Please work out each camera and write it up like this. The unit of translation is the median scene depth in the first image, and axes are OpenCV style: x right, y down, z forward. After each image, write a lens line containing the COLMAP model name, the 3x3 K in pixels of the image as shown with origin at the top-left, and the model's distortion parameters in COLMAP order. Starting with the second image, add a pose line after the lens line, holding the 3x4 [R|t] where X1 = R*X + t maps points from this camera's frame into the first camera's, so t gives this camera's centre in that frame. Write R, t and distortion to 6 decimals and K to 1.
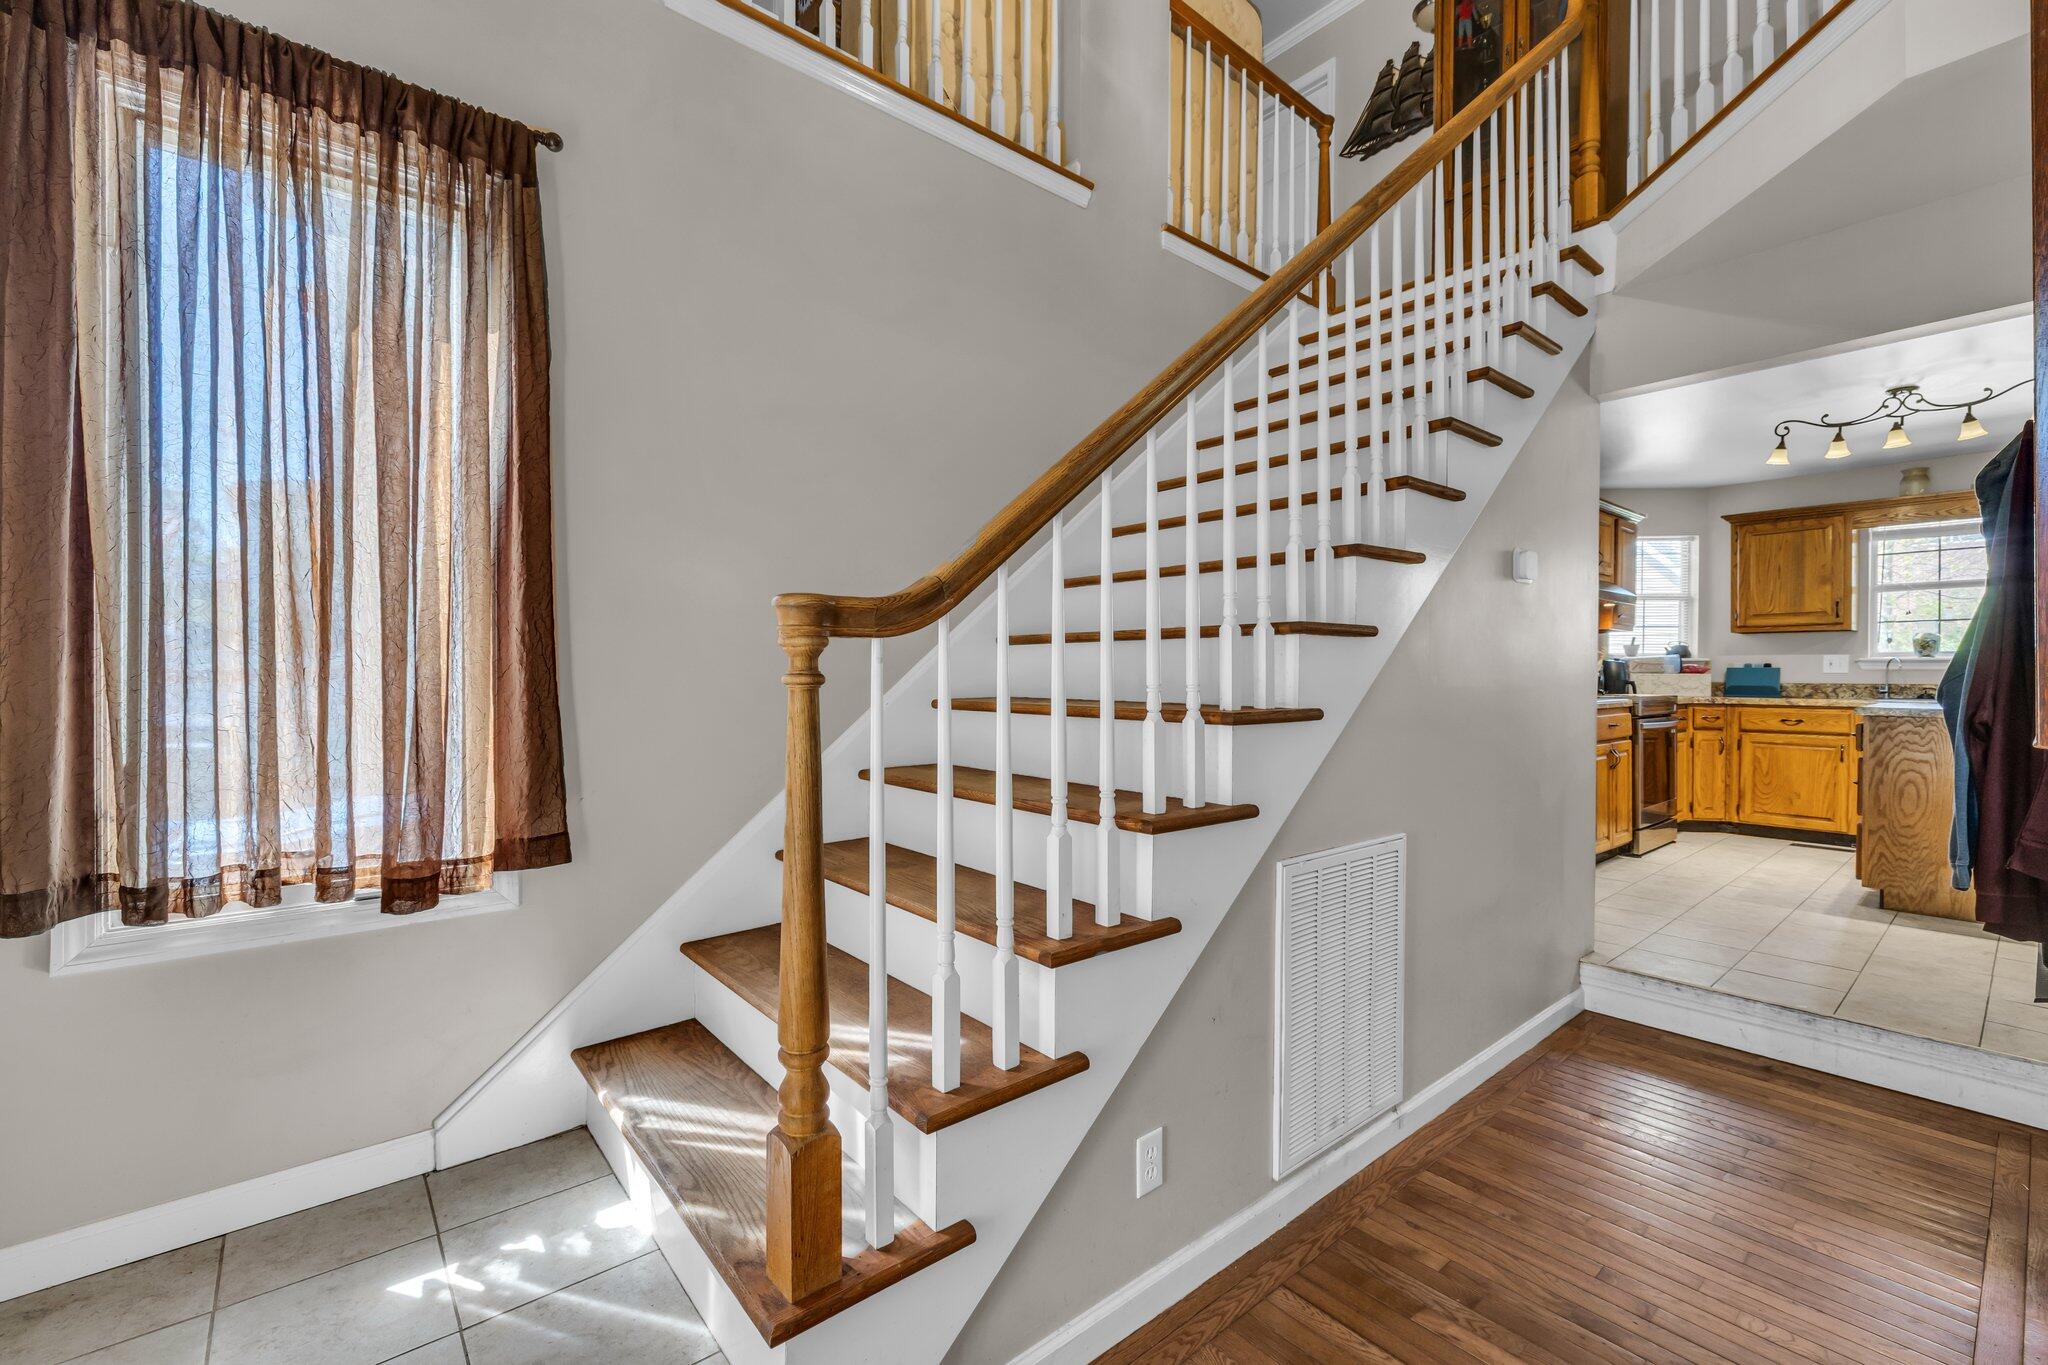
lens RADIAL K [[859.5, 0, 1021.7], [0, 859.5, 682.2], [0, 0, 1]] dist [-0.001987, 0.000543]
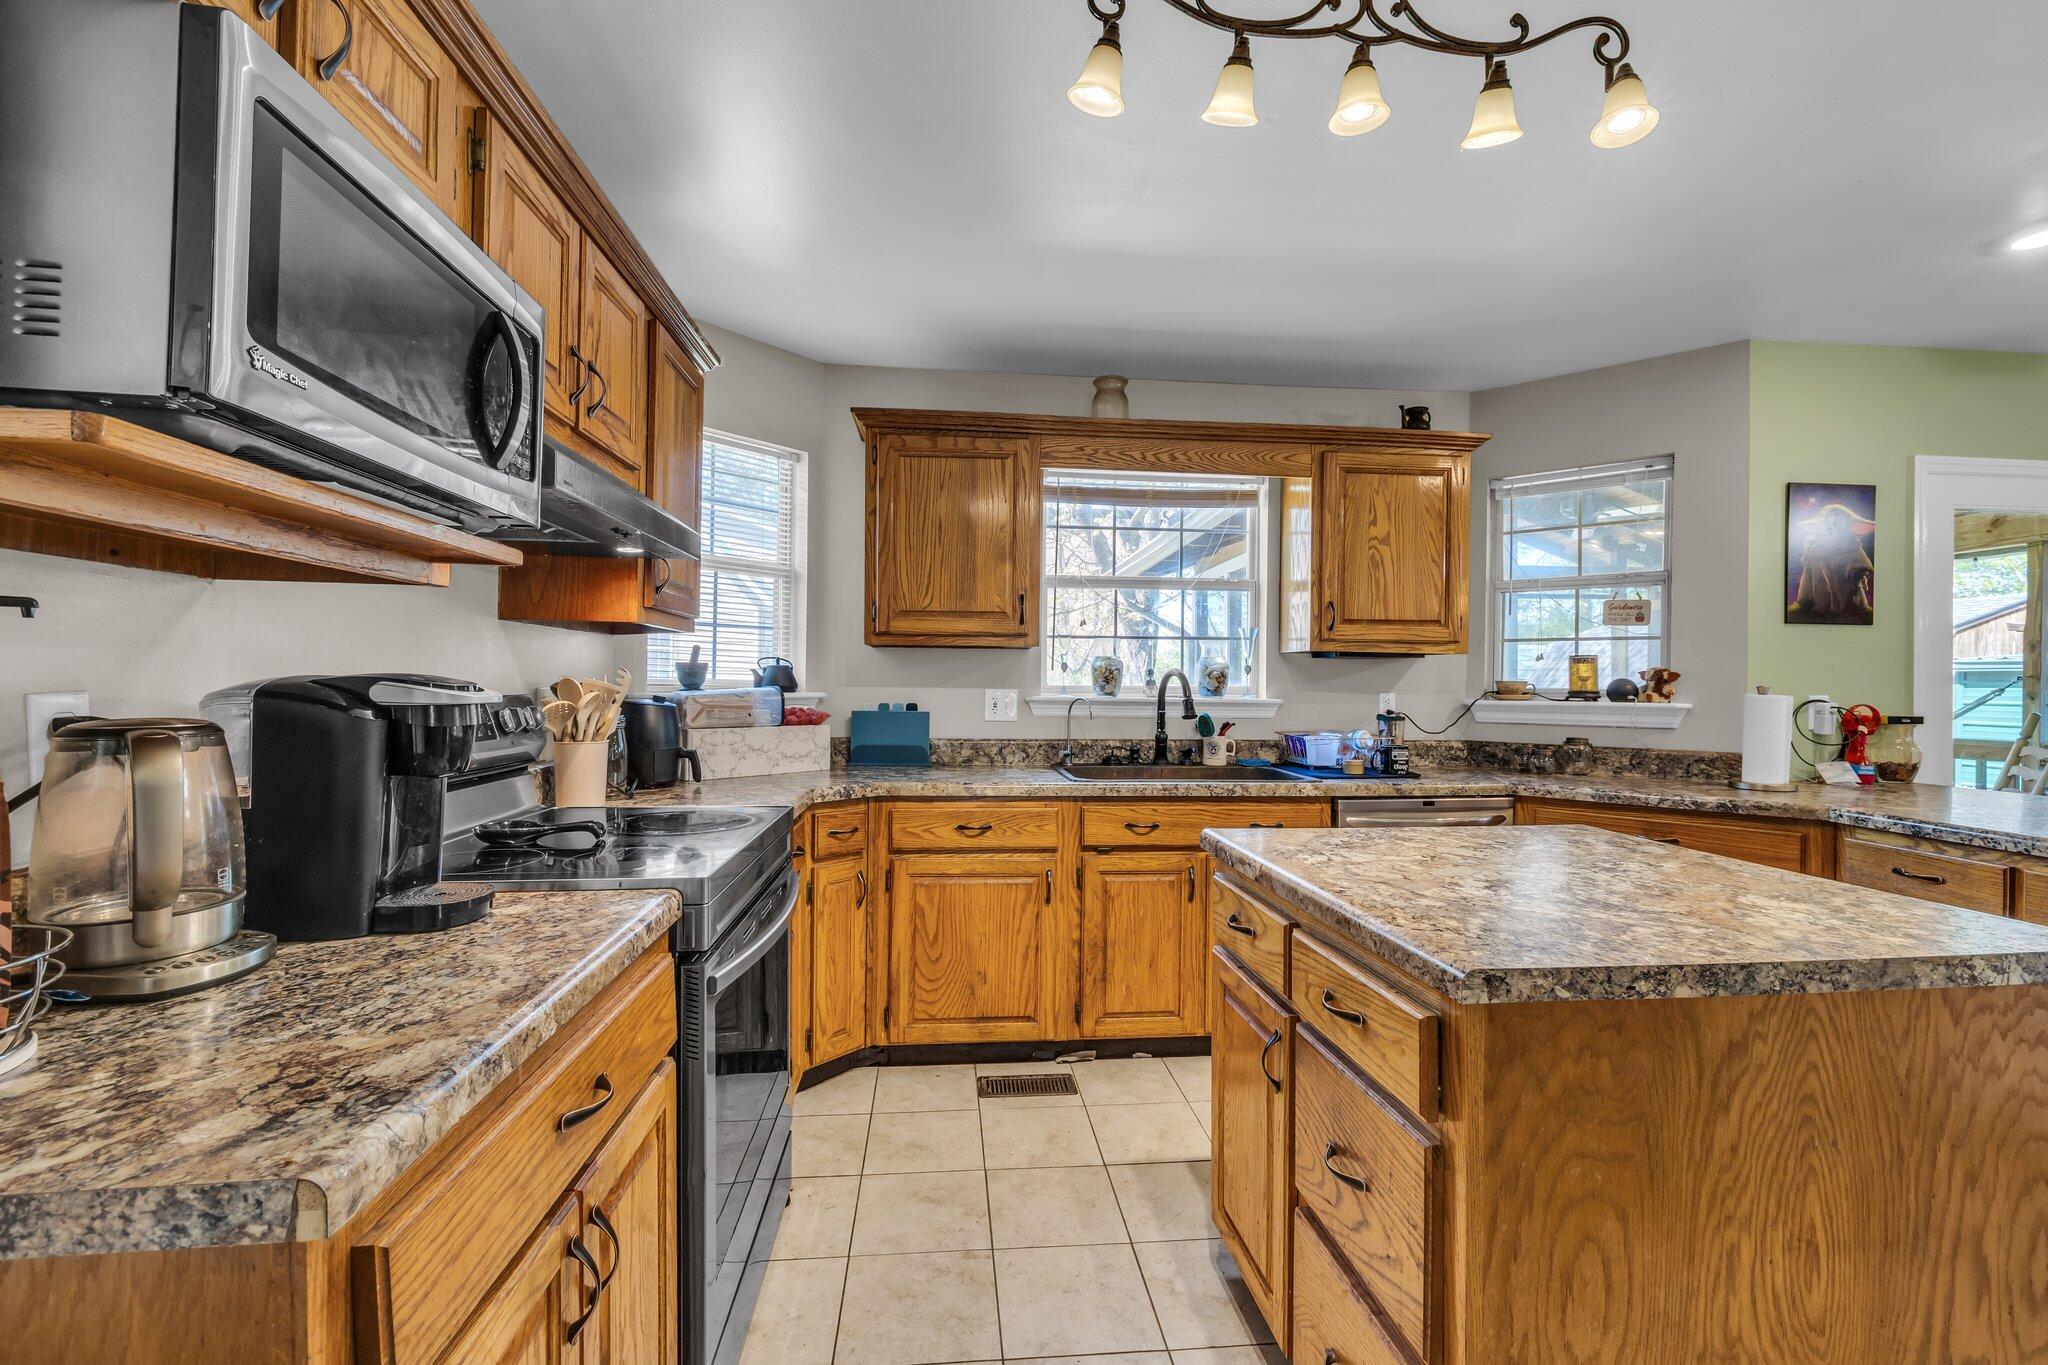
lens RADIAL K [[859.5, 0, 1025.9], [0, 859.5, 680.1], [0, 0, 1]] dist [-0.001987, 0.000543]
pose [[0.561555, 0.001326, 0.827439, 0.482364], [-0.001454, 0.999999, -0.000615, -0.038338], [-0.827438, -0.000858, 0.561556, 0.667314]]
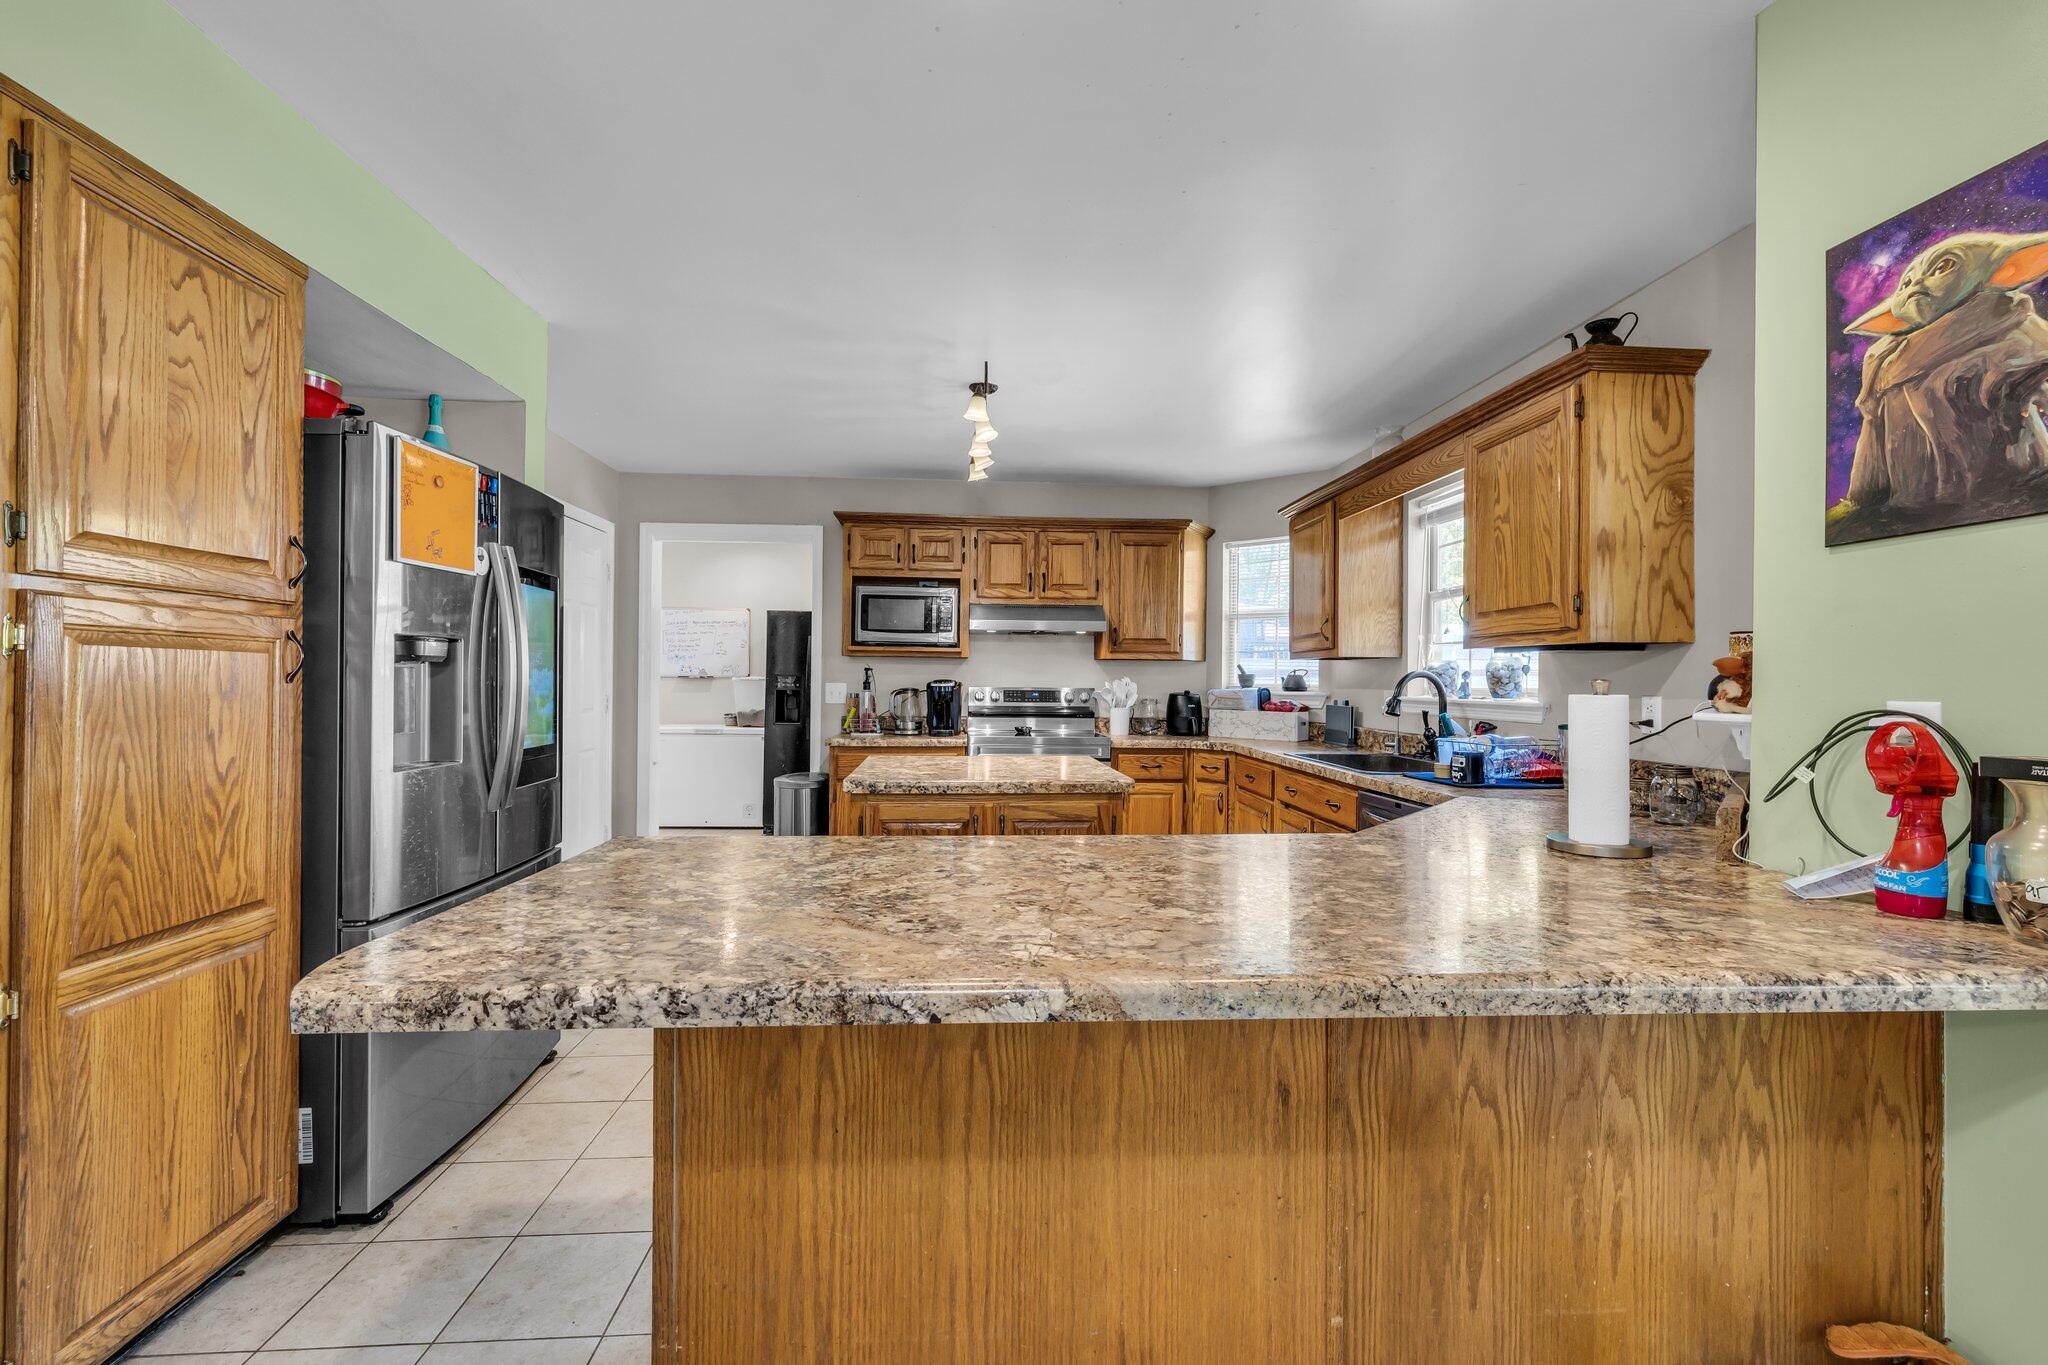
lens RADIAL K [[859.5, 0, 1025.3], [0, 859.5, 679.6], [0, 0, 1]] dist [-0.001987, 0.000543]
pose [[0.810825, 0.000523, -0.585288, 1.139284], [-0.008775, 0.999898, -0.011263, -0.030716], [0.585223, 0.014269, 0.810747, 0.238033]]
